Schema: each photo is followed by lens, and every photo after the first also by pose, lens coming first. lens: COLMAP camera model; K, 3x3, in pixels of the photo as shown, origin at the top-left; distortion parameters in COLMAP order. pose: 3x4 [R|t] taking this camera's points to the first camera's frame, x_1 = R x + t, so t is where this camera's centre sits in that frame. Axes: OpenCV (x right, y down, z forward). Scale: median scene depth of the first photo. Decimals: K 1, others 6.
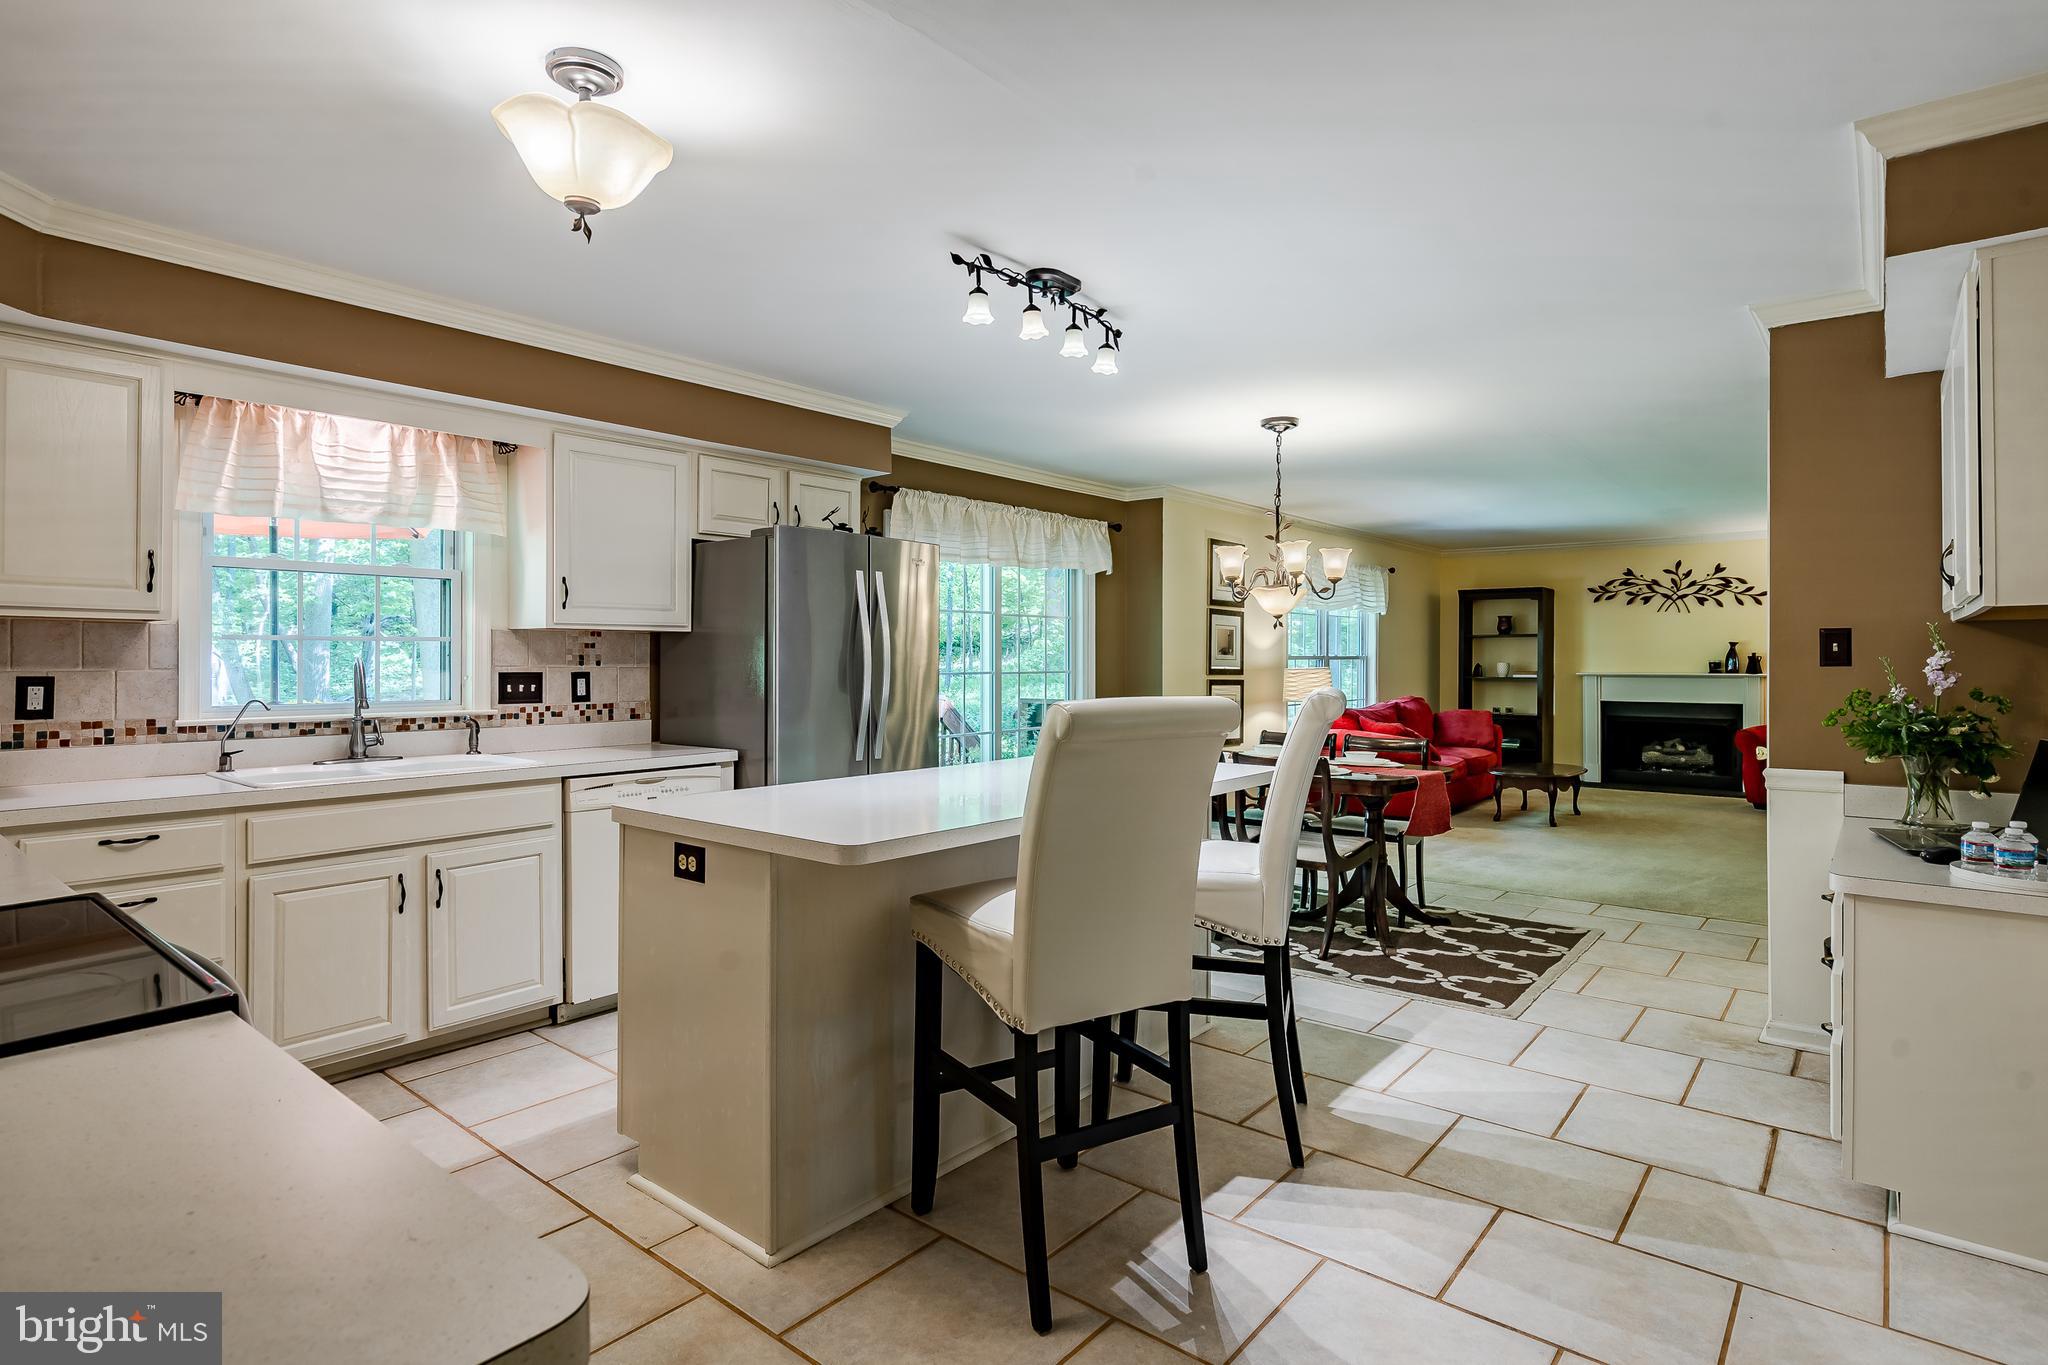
lens RADIAL K [[1064.5, 0, 1001.0], [0, 1064.5, 657.1], [0, 0, 1]] dist [-0.001698, 0.000698]
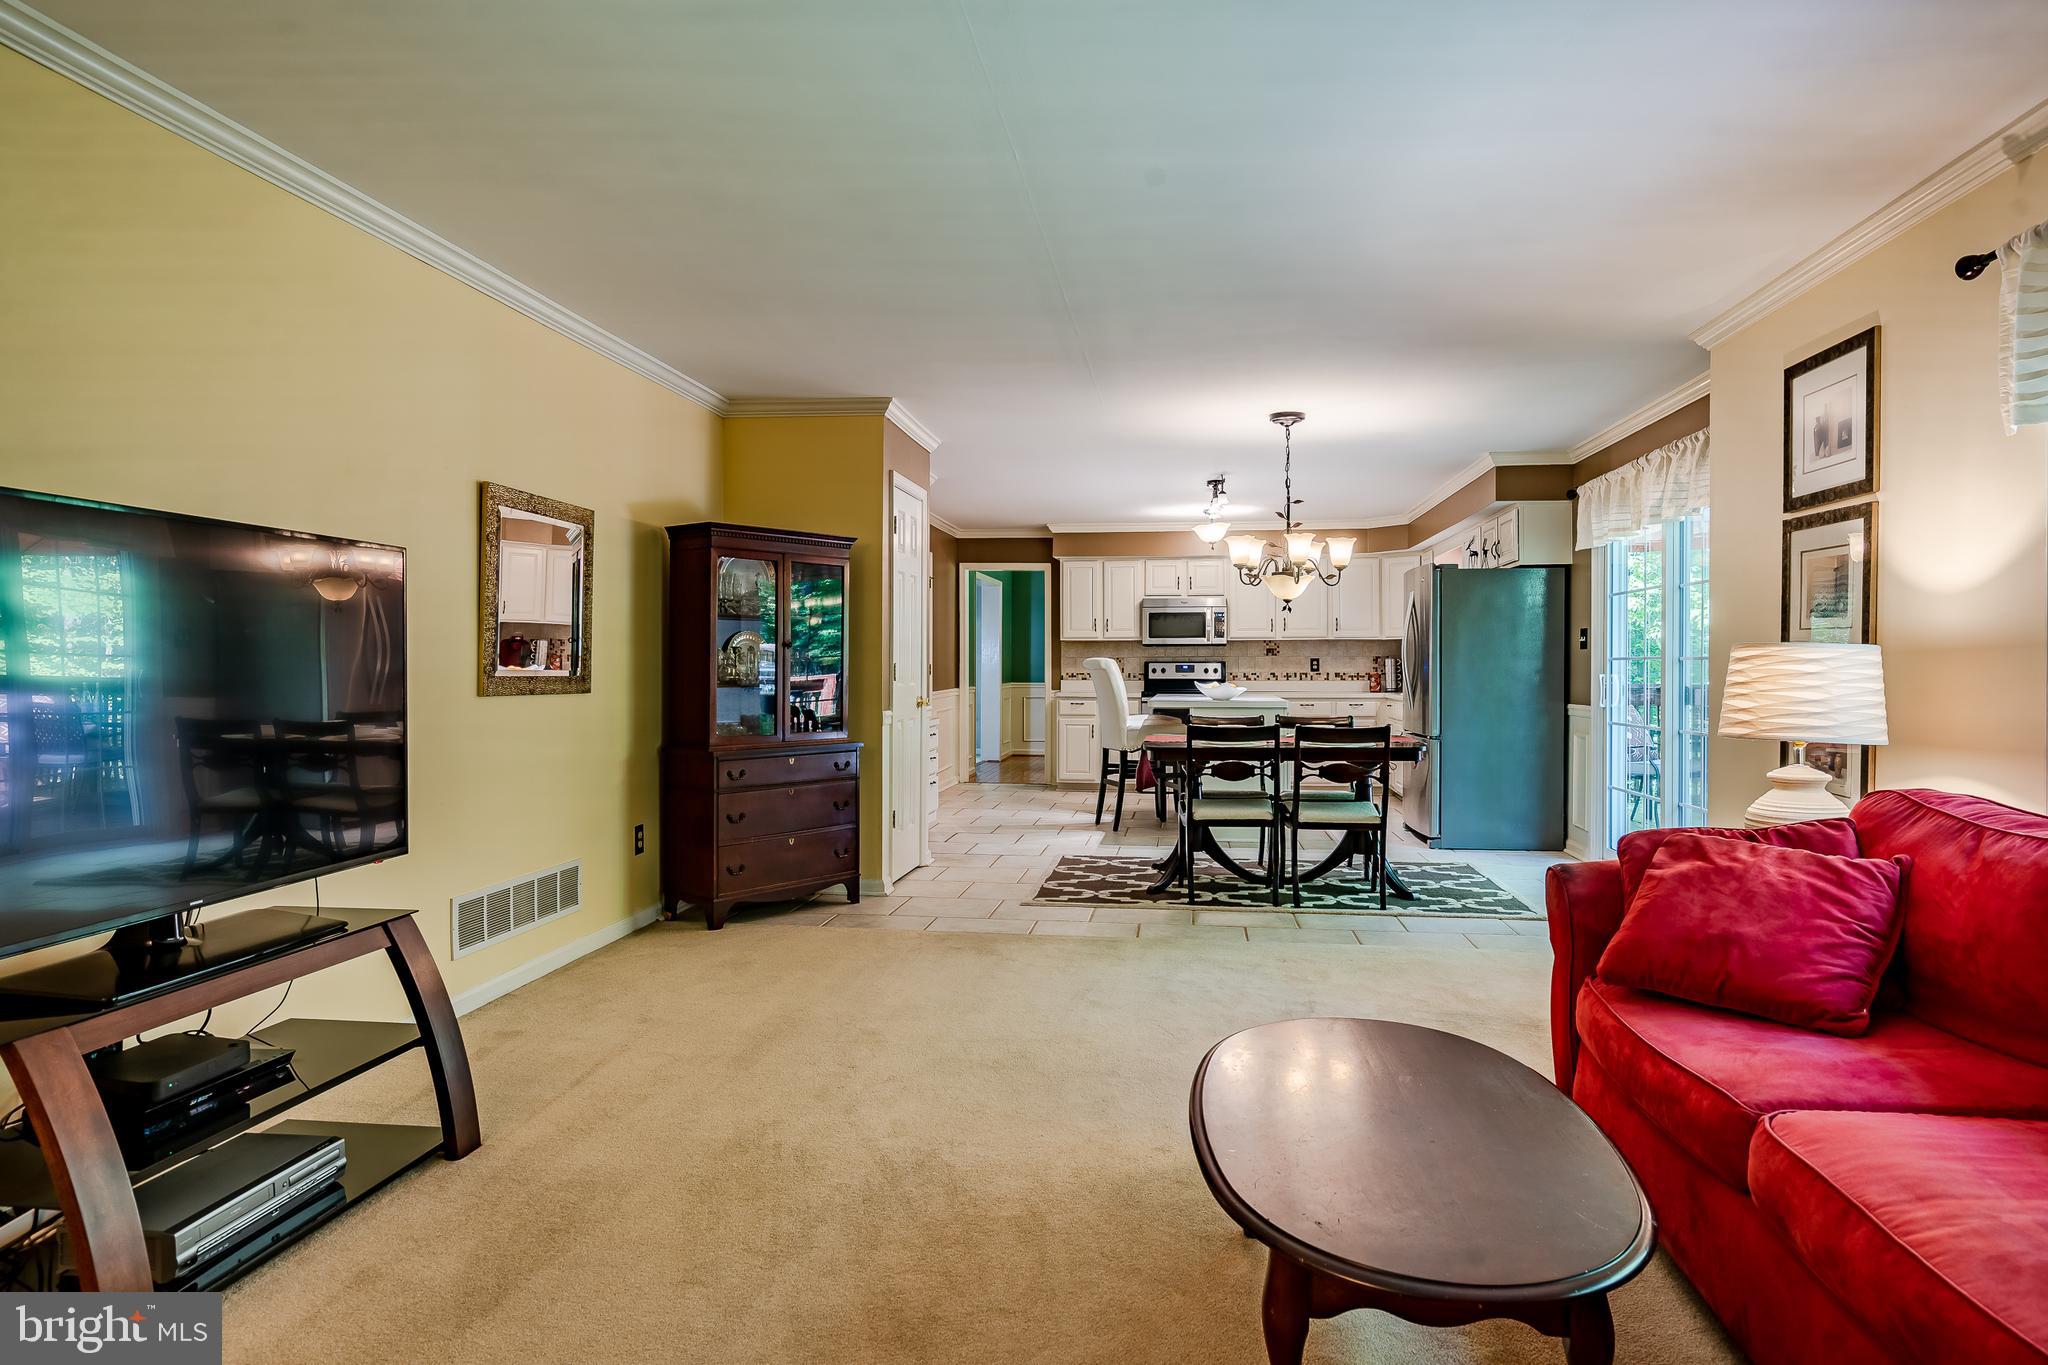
lens RADIAL K [[1177.0, 0, 1024.8], [0, 1177.0, 671.3], [0, 0, 1]] dist [-0.002367, 0.000743]
pose [[-0.849735, 0.000819, -0.527209, 1.459428], [-0.001731, 0.999989, 0.004344, 0.036133], [0.527207, 0.004604, -0.849724, 2.473721]]
